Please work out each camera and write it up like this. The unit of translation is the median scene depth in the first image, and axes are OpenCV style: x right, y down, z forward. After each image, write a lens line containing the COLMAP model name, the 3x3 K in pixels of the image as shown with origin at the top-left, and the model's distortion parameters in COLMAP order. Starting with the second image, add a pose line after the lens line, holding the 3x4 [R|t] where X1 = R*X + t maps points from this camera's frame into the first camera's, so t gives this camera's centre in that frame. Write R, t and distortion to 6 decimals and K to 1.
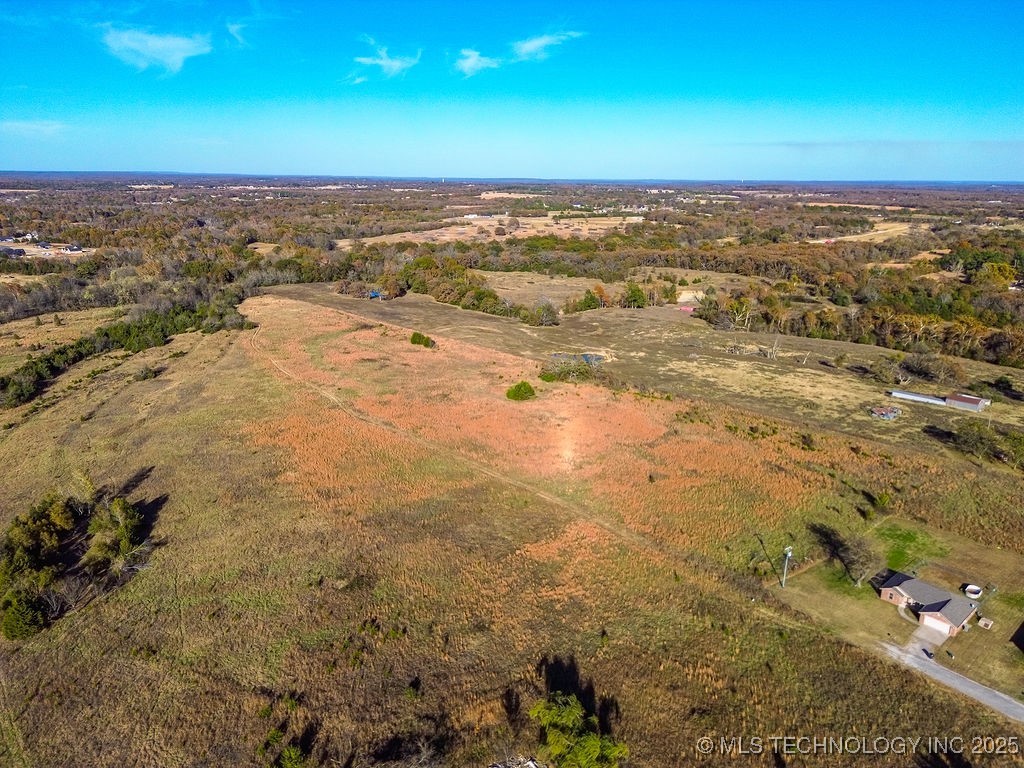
lens RADIAL K [[718.4, 0, 512.0], [0, 718.4, 384.0], [0, 0, 1]] dist [0.066805, -0.059817]
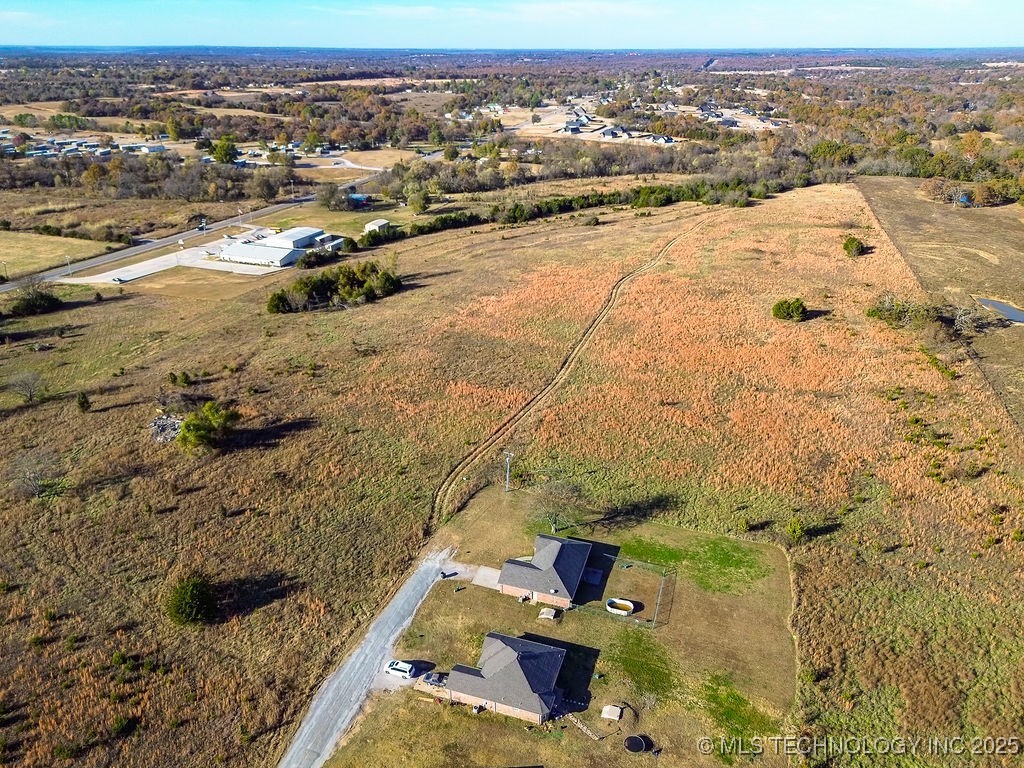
lens RADIAL K [[729.6, 0, 512.0], [0, 729.6, 384.0], [0, 0, 1]] dist [0.070100, -0.000076]
pose [[0.507243, 0.355458, -0.785082, 0.654068], [-0.241540, 0.933102, 0.266417, -0.070756], [0.827263, 0.054491, 0.559167, 0.268521]]
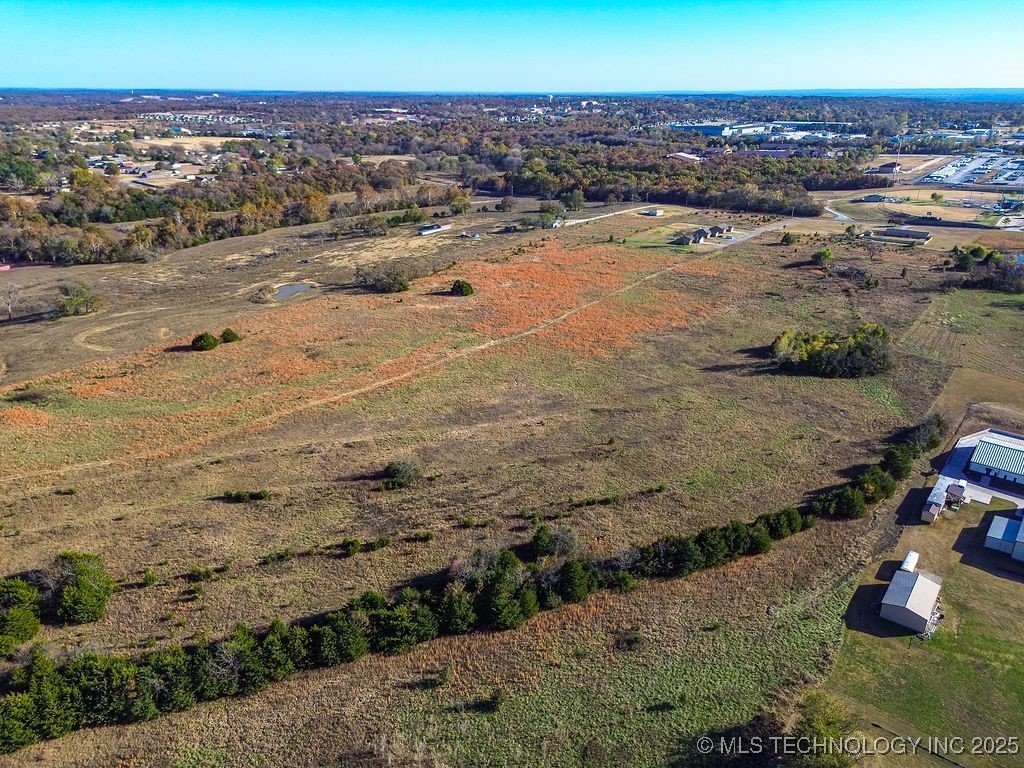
lens RADIAL K [[718.4, 0, 512.0], [0, 718.4, 384.0], [0, 0, 1]] dist [0.066805, -0.059817]
pose [[-0.185607, -0.378484, 0.906807, -1.320853], [0.273698, 0.866408, 0.417643, -0.378727], [-0.943737, 0.325709, -0.057222, 1.196600]]
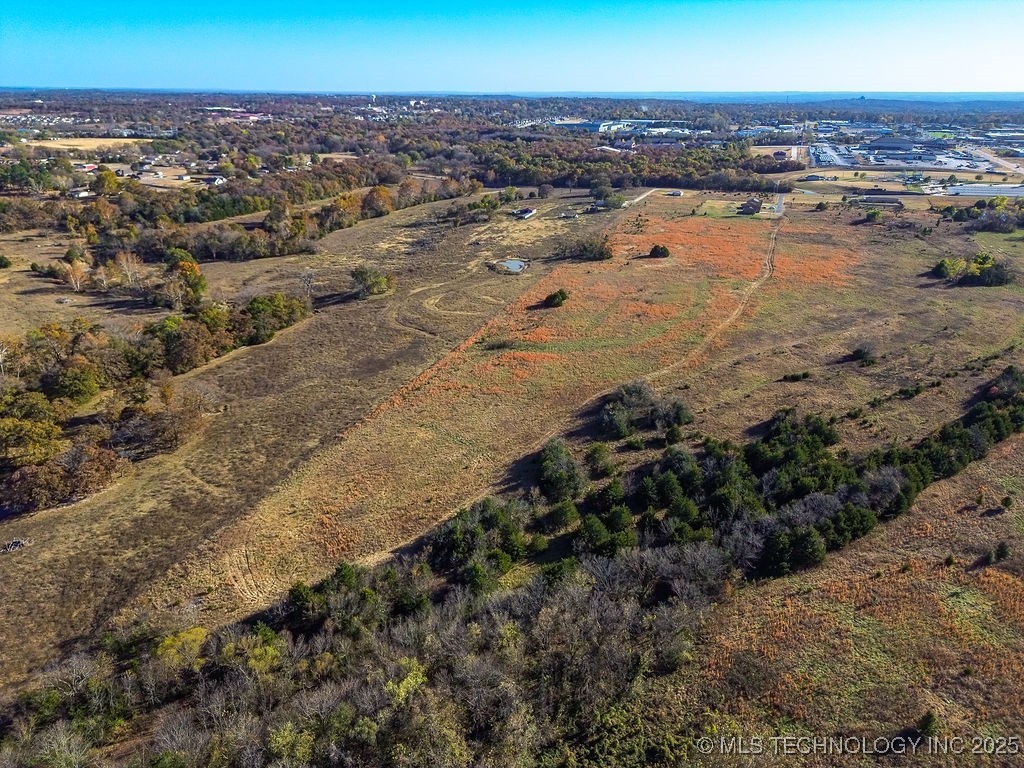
lens RADIAL K [[718.4, 0, 512.0], [0, 718.4, 384.0], [0, 0, 1]] dist [0.066805, -0.059817]
pose [[-0.474085, -0.342050, 0.811323, -1.305085], [0.236829, 0.837959, 0.491668, -0.644856], [-0.848030, 0.425238, -0.316256, 2.110499]]
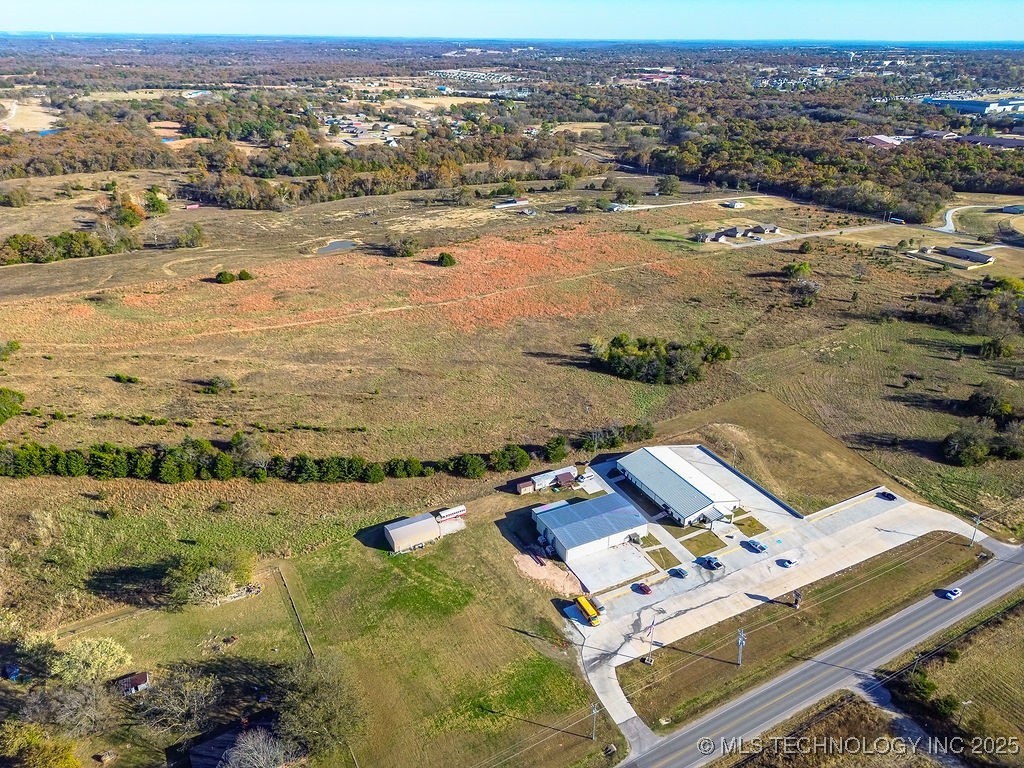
lens RADIAL K [[718.4, 0, 512.0], [0, 718.4, 384.0], [0, 0, 1]] dist [0.066805, -0.059817]
pose [[0.222854, -0.428022, 0.875861, -1.515063], [0.269883, 0.890428, 0.366472, -0.298706], [-0.936749, 0.154710, 0.313952, 0.533001]]
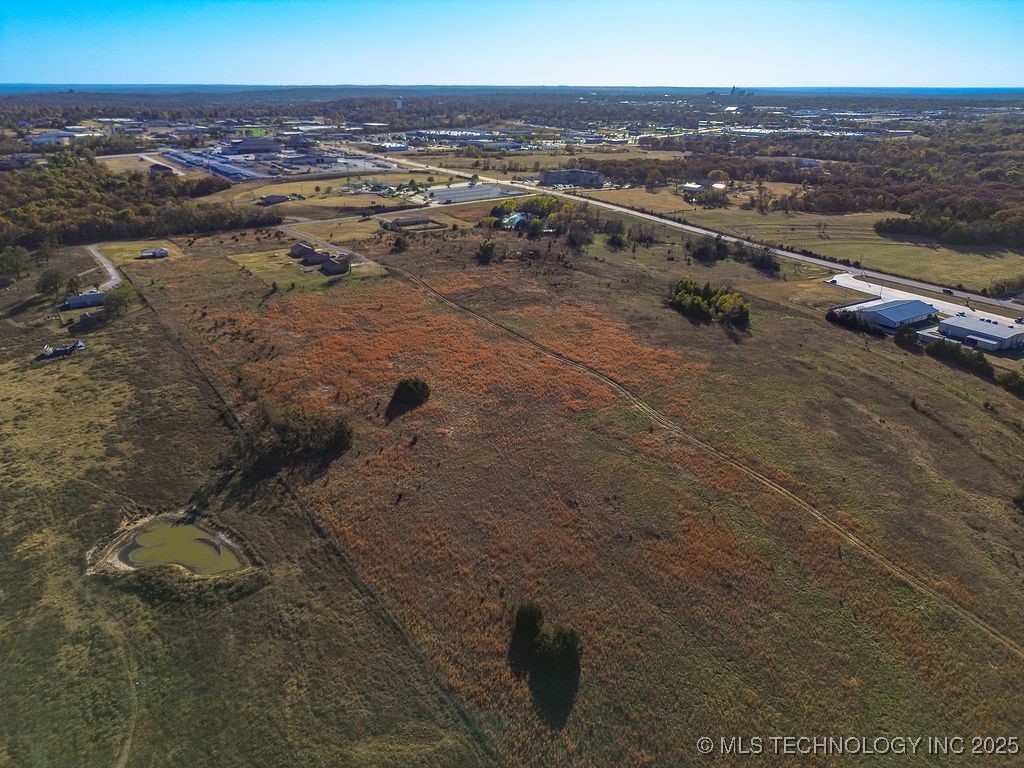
lens RADIAL K [[718.4, 0, 512.0], [0, 718.4, 384.0], [0, 0, 1]] dist [0.066805, -0.059817]
pose [[-0.992348, -0.056628, 0.109719, -0.214221], [0.024345, 0.781438, 0.623507, -0.561548], [-0.121047, 0.621408, -0.774080, 1.836104]]
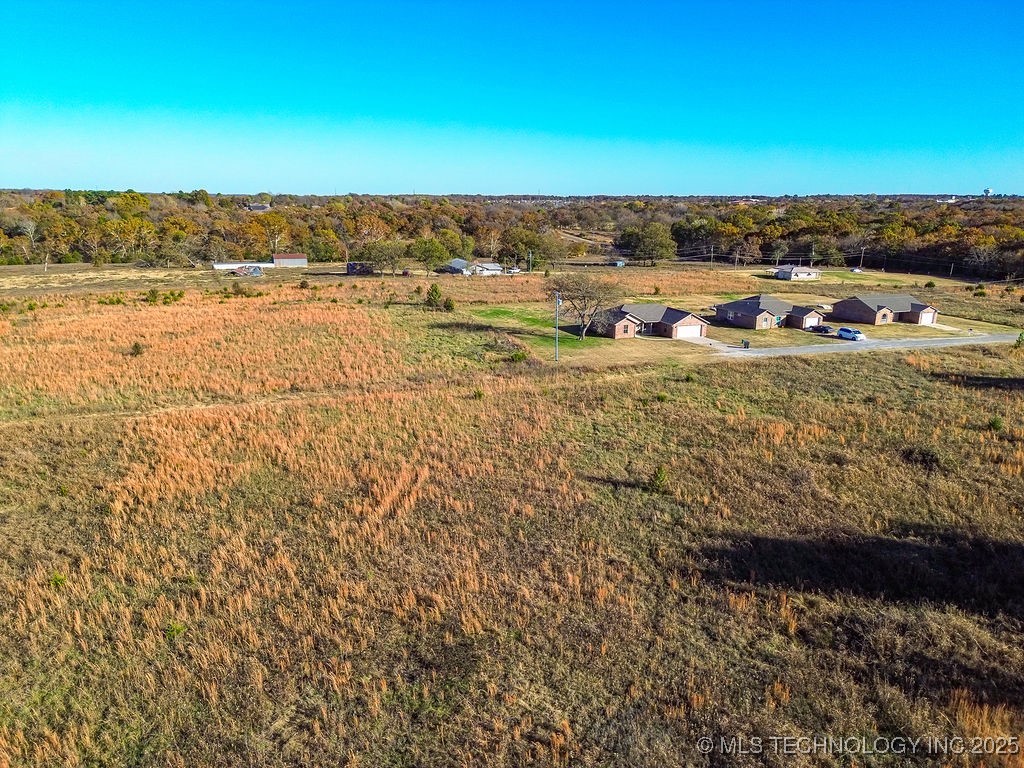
lens RADIAL K [[718.4, 0, 512.0], [0, 718.4, 384.0], [0, 0, 1]] dist [0.066805, -0.059817]
pose [[0.370454, -0.230962, 0.899678, -0.133196], [0.255892, 0.956488, 0.140179, 0.117417], [-0.892907, 0.178290, 0.413436, 0.473978]]
